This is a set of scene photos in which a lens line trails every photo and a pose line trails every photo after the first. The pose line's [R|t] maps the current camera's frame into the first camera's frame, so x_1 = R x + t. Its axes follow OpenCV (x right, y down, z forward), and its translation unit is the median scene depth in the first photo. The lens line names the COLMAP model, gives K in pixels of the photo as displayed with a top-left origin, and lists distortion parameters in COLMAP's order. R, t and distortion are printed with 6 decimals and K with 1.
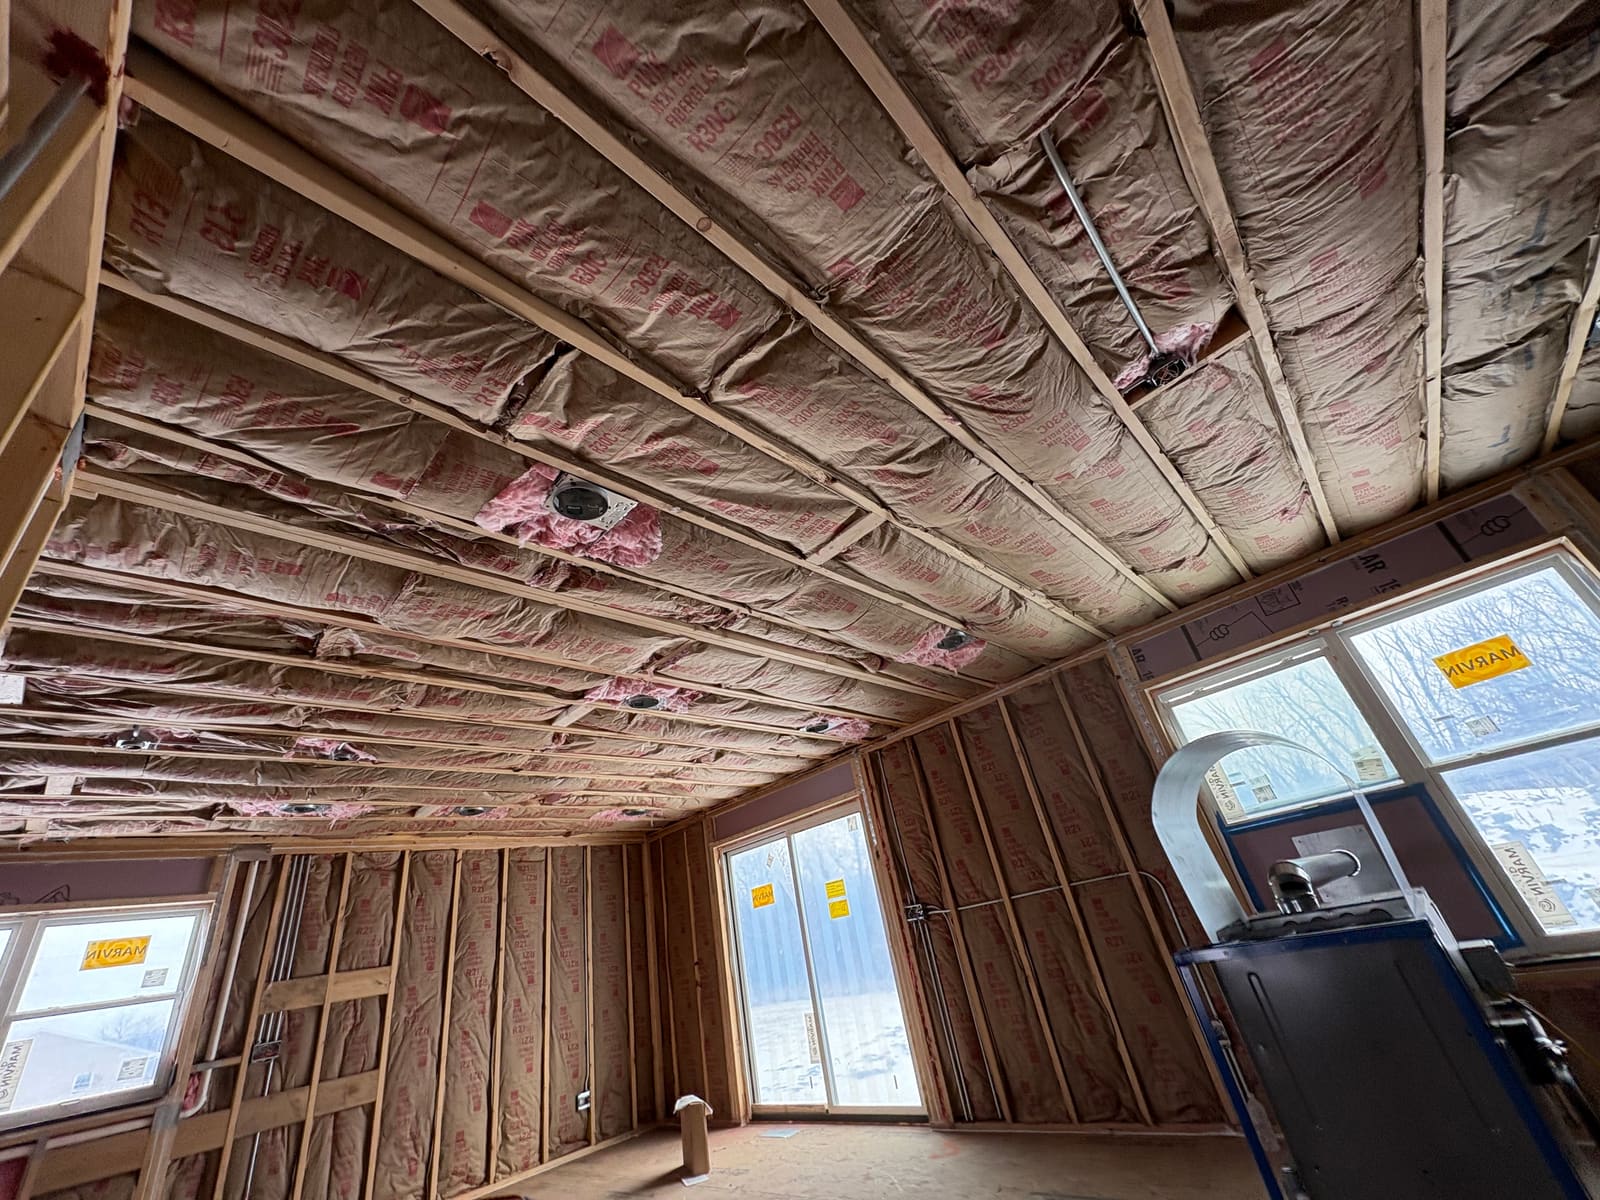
lens RADIAL K [[627.9, 0, 799.5], [0, 627.9, 599.2], [0, 0, 1]] dist [-0.000202, -0.000397]
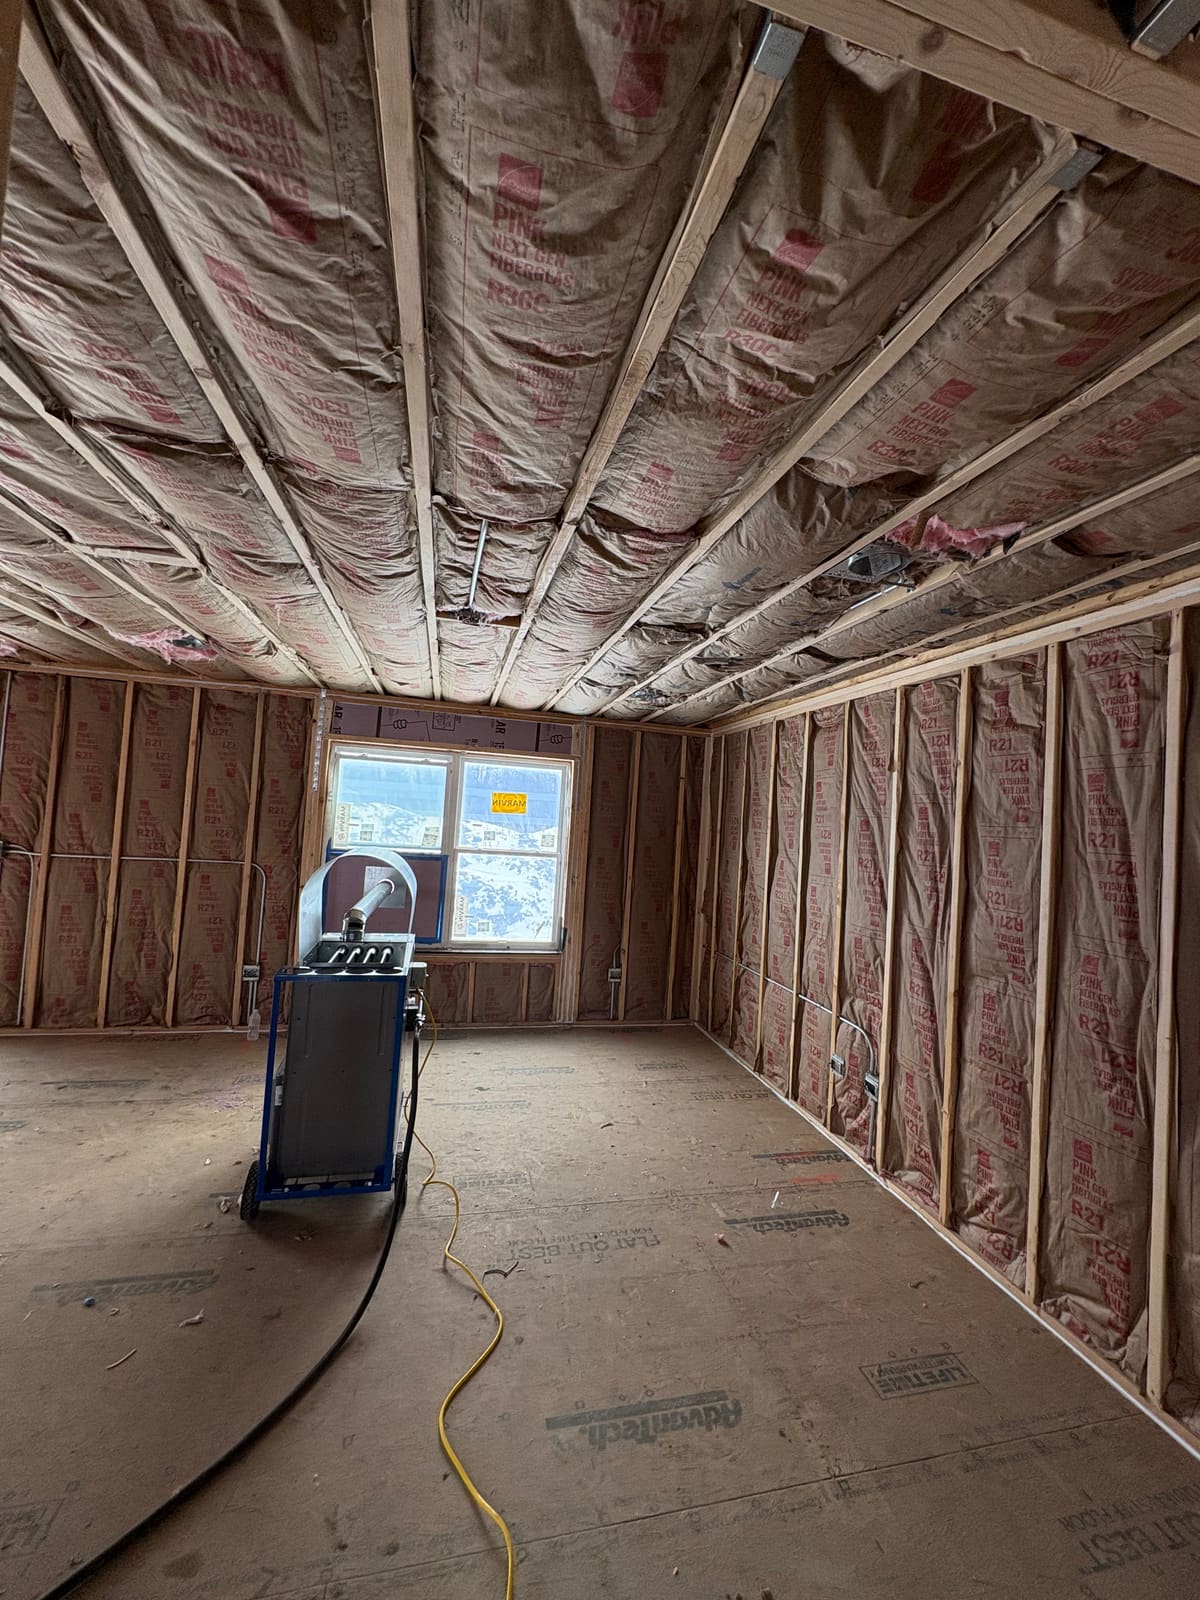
lens RADIAL K [[627.9, 0, 600.9], [0, 627.9, 799.5], [0, 0, 1]] dist [-0.000202, -0.000397]
pose [[0.506859, 0.235577, 0.829215, -0.213864], [-0.547505, 0.830975, 0.098586, -0.215796], [-0.665832, -0.503968, 0.550166, -0.107726]]
